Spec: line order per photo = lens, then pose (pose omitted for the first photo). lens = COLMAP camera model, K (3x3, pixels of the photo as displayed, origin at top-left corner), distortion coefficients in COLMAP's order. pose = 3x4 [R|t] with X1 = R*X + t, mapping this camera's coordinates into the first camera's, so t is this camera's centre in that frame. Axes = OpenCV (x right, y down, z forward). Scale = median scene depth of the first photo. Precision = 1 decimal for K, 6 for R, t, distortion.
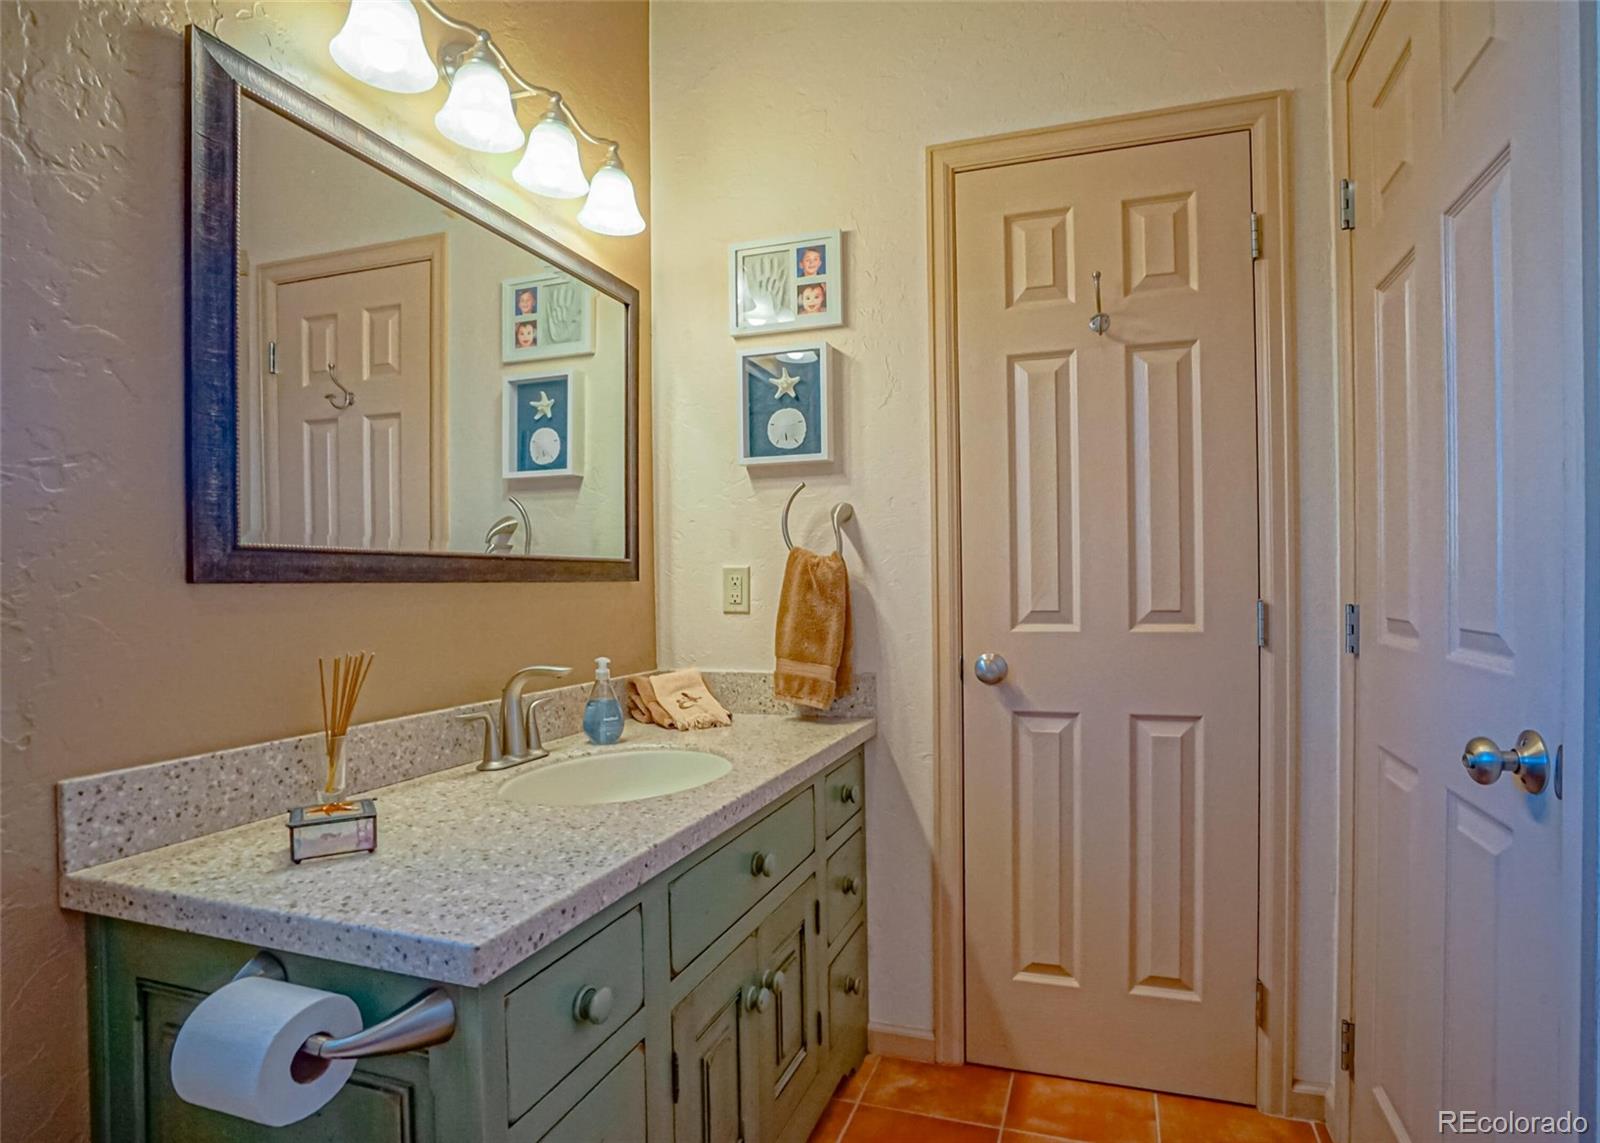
lens RADIAL K [[897.5, 0, 800.0], [0, 897.5, 571.5], [0, 0, 1]] dist [0.002135, 0.000951]
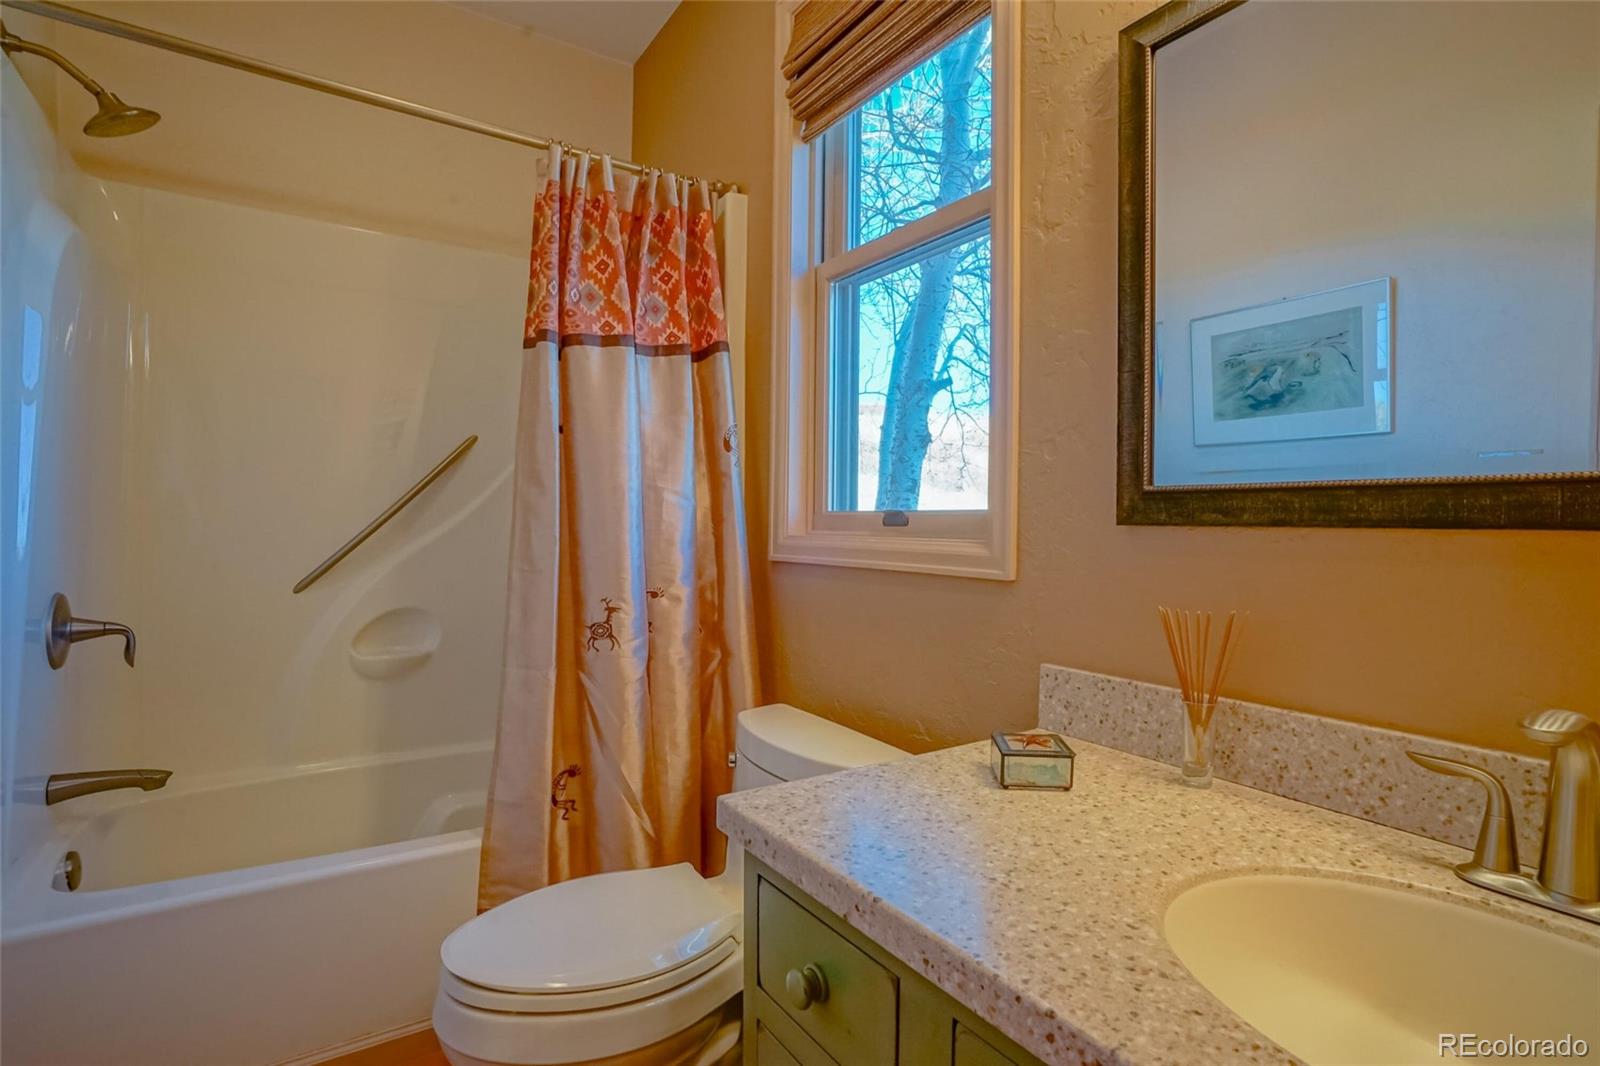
lens RADIAL K [[770.7, 0, 800.0], [0, 770.7, 533.0], [0, 0, 1]] dist [-0.068975, 0.036598]
pose [[-0.596848, 0.010519, -0.802285, 0.331069], [0.002321, 0.999933, 0.011384, 0.011484], [0.802351, 0.004933, -0.596832, 1.248048]]
